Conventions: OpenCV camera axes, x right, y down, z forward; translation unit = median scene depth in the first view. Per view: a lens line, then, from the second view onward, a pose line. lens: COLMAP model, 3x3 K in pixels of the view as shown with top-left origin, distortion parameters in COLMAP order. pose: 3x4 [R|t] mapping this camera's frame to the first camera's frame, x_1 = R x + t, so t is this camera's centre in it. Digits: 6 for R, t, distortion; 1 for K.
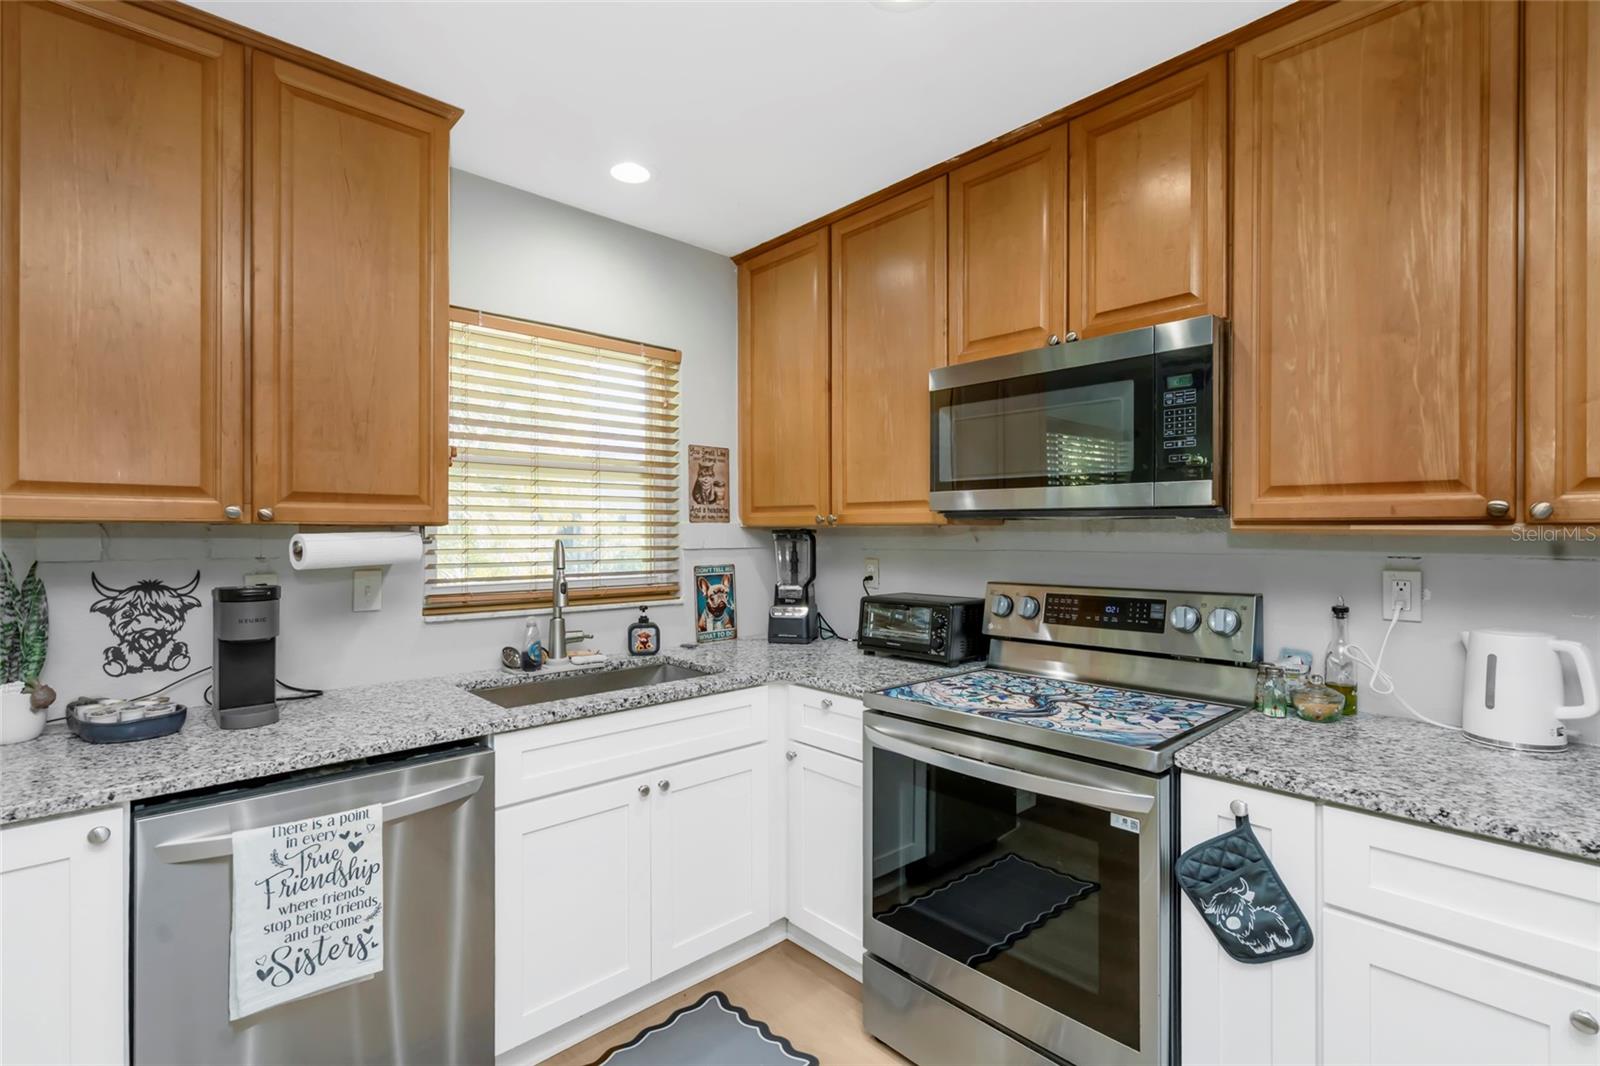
lens RADIAL K [[740.8, 0, 800.0], [0, 740.8, 533.0], [0, 0, 1]] dist [-0.000950, 0.000147]
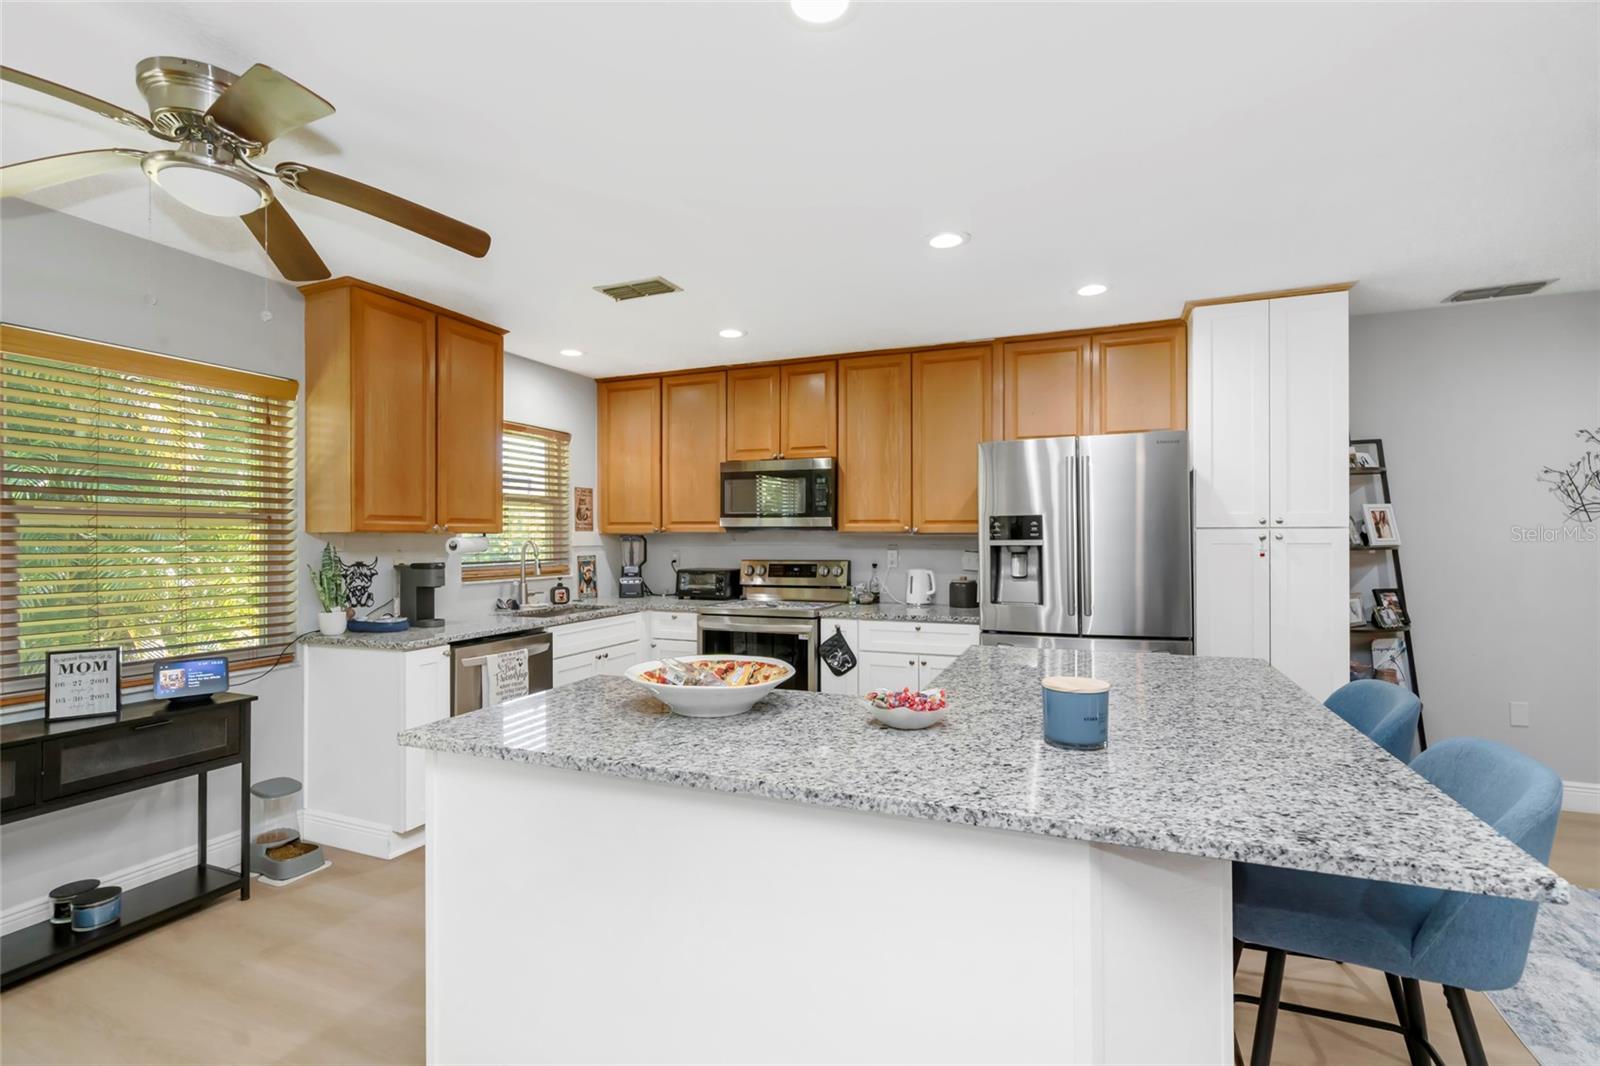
lens RADIAL K [[721.5, 0, 800.0], [0, 721.5, 533.0], [0, 0, 1]] dist [-0.002950, 0.000200]
pose [[0.910646, 0.000068, 0.413188, -0.460697], [0.002050, 0.999987, -0.004684, -0.000906], [-0.413183, 0.005113, 0.910634, -0.975630]]
